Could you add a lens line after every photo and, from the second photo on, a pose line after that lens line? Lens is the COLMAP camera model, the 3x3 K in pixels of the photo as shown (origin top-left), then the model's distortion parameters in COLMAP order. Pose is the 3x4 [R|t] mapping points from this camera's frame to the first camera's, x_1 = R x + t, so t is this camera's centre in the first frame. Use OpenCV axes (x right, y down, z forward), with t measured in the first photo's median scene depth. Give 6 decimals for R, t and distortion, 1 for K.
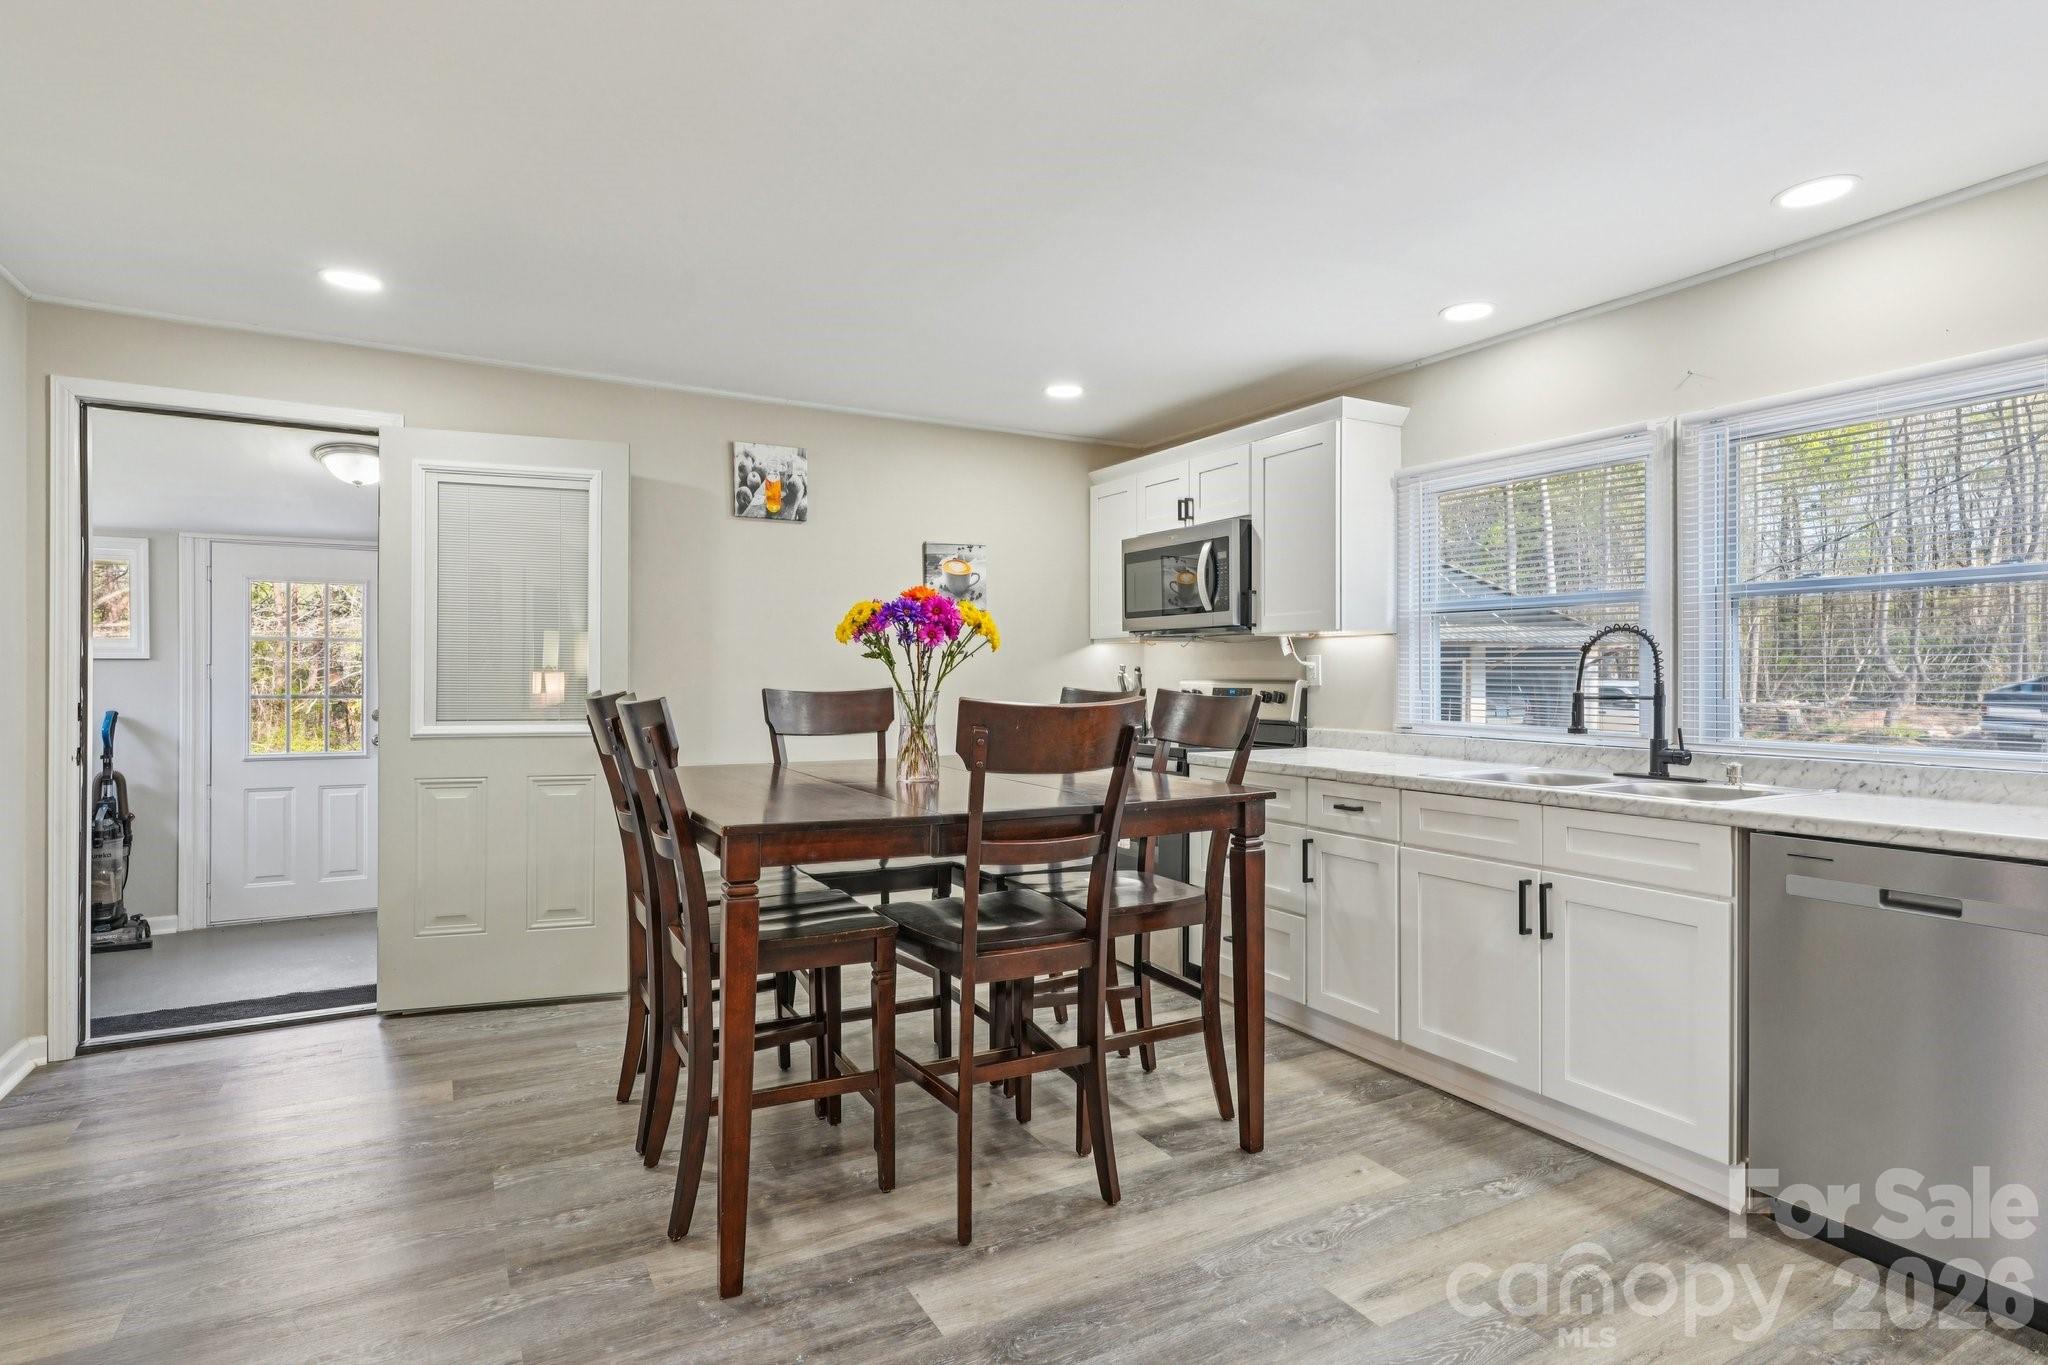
lens RADIAL K [[1081.8, 0, 1024.0], [0, 1081.8, 682.5], [0, 0, 1]] dist [0.001320, 0.000203]
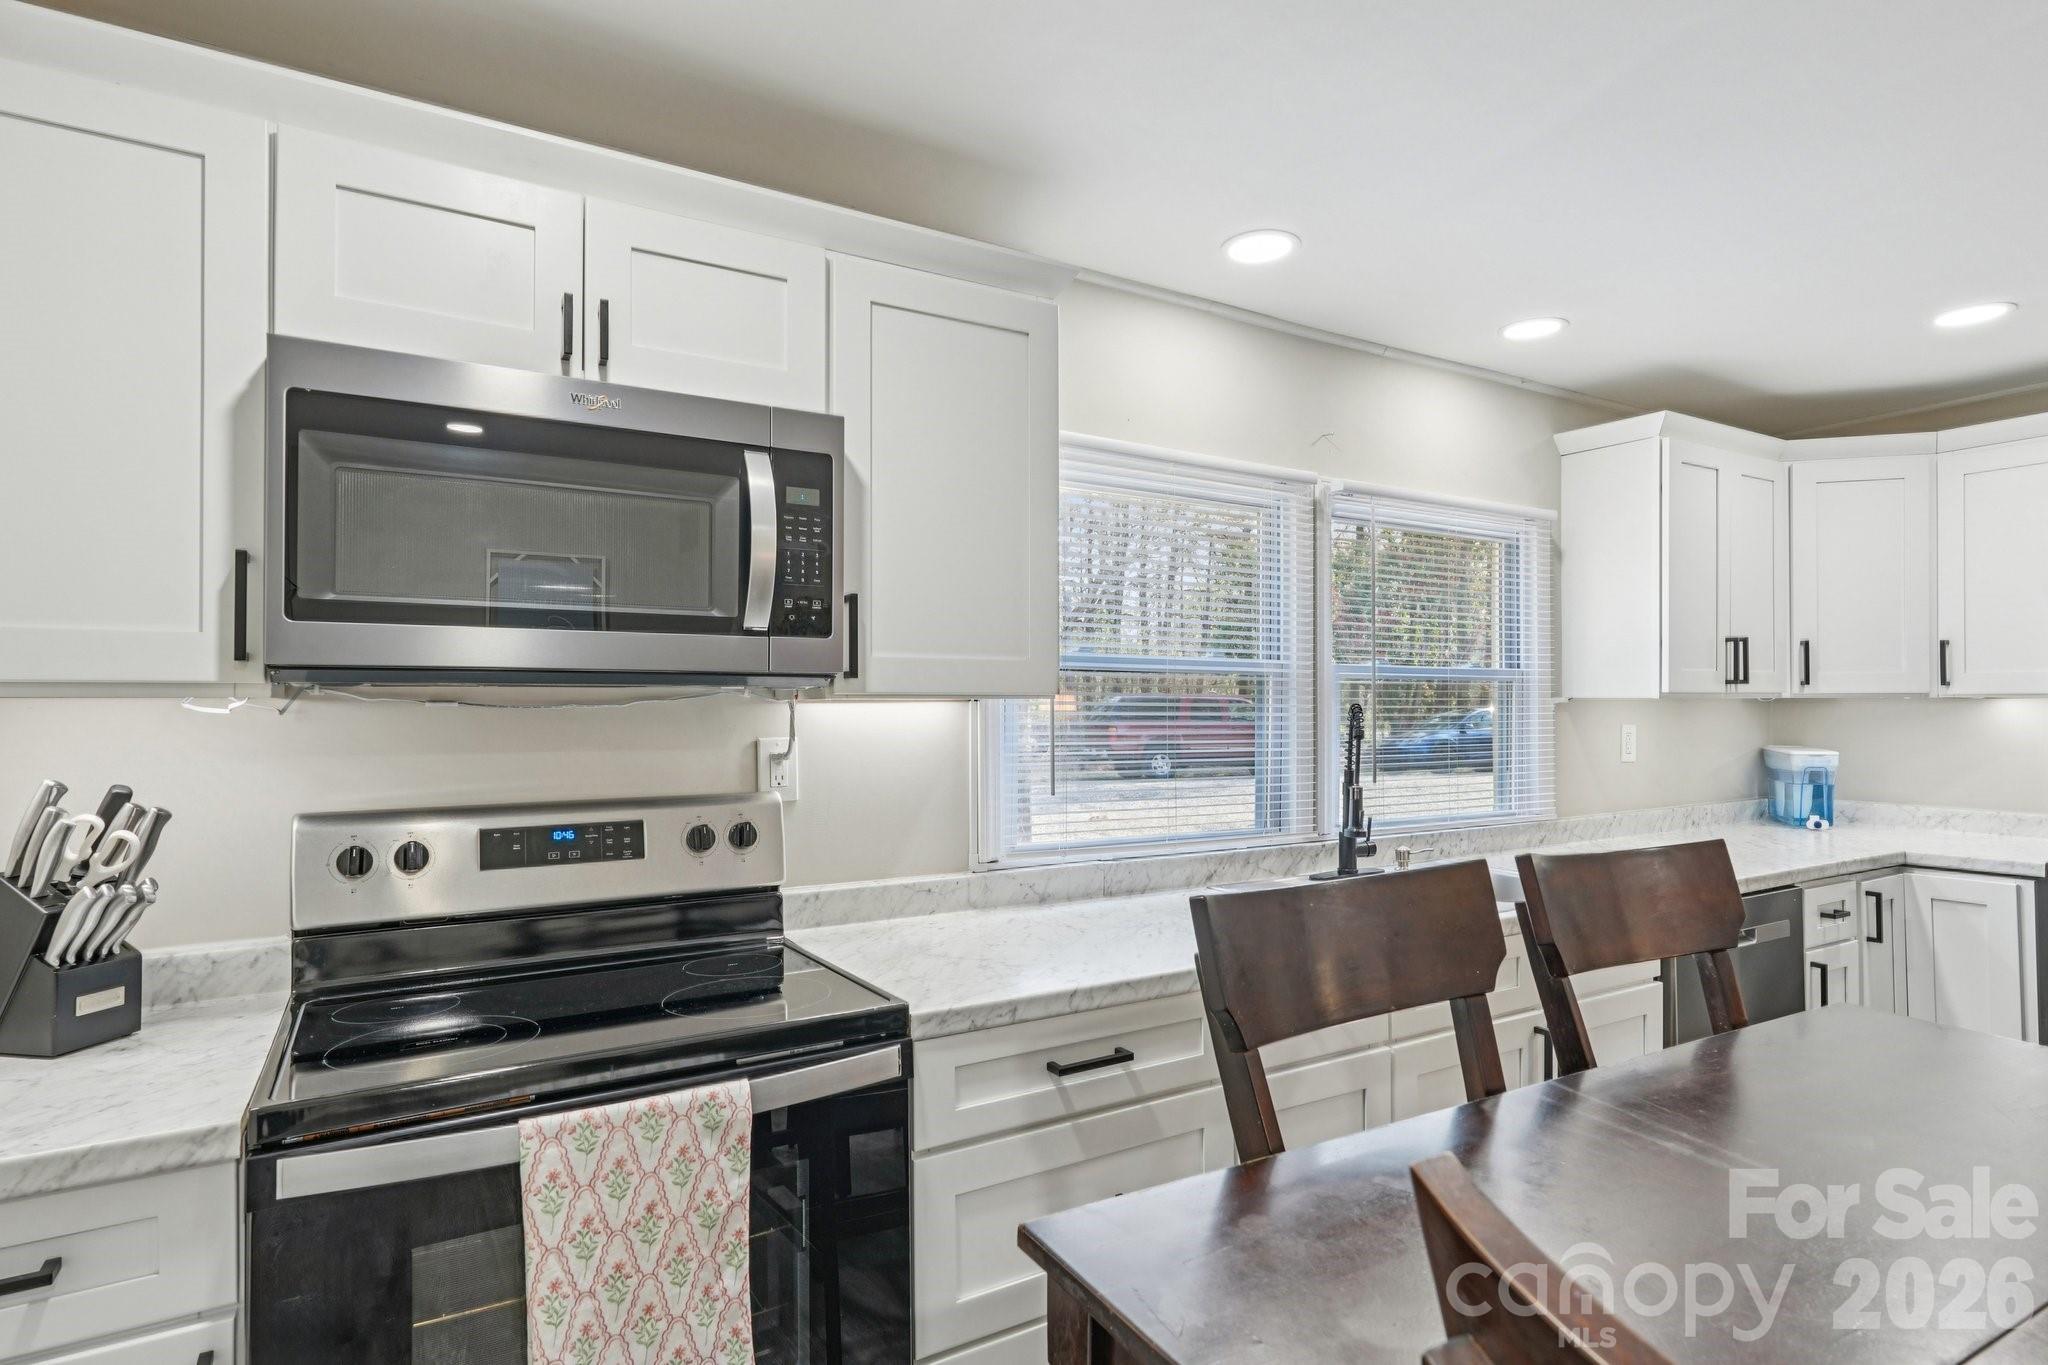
lens RADIAL K [[1081.8, 0, 1024.0], [0, 1081.8, 682.5], [0, 0, 1]] dist [0.001320, 0.000203]
pose [[-0.049597, 0.004351, 0.998760, -0.299690], [-0.001568, 0.999989, -0.004434, -0.067345], [-0.998768, -0.001786, -0.049589, 1.295858]]
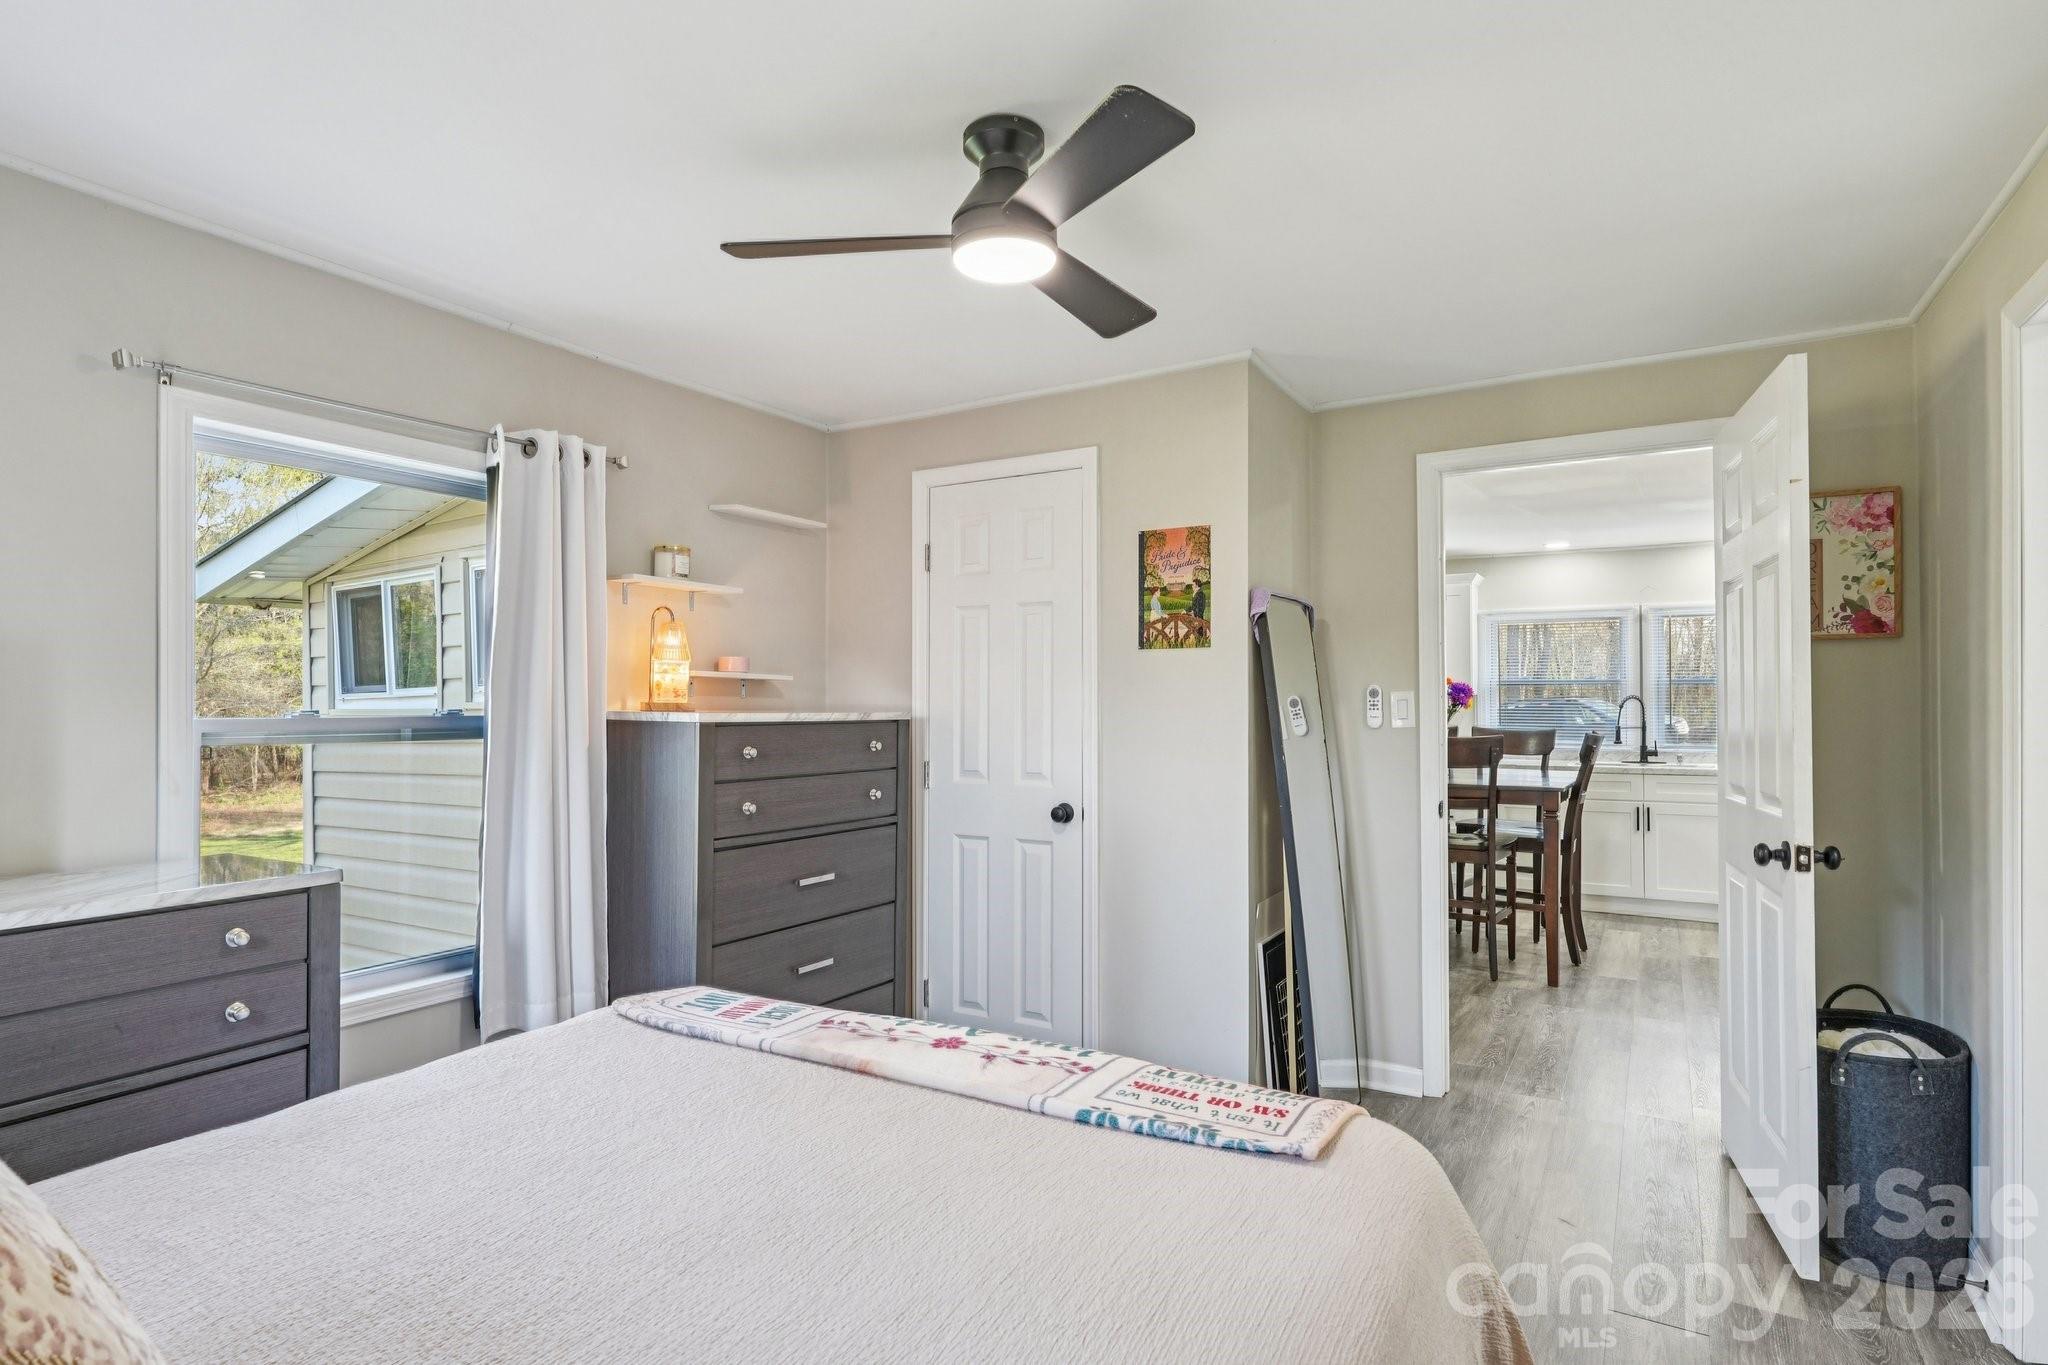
lens RADIAL K [[1081.8, 0, 1024.0], [0, 1081.8, 682.5], [0, 0, 1]] dist [0.001320, 0.000203]
pose [[0.865520, 0.009328, 0.500787, -1.660234], [0.006765, 0.999518, -0.030308, -0.020540], [-0.500828, 0.029620, 0.865040, -0.319959]]
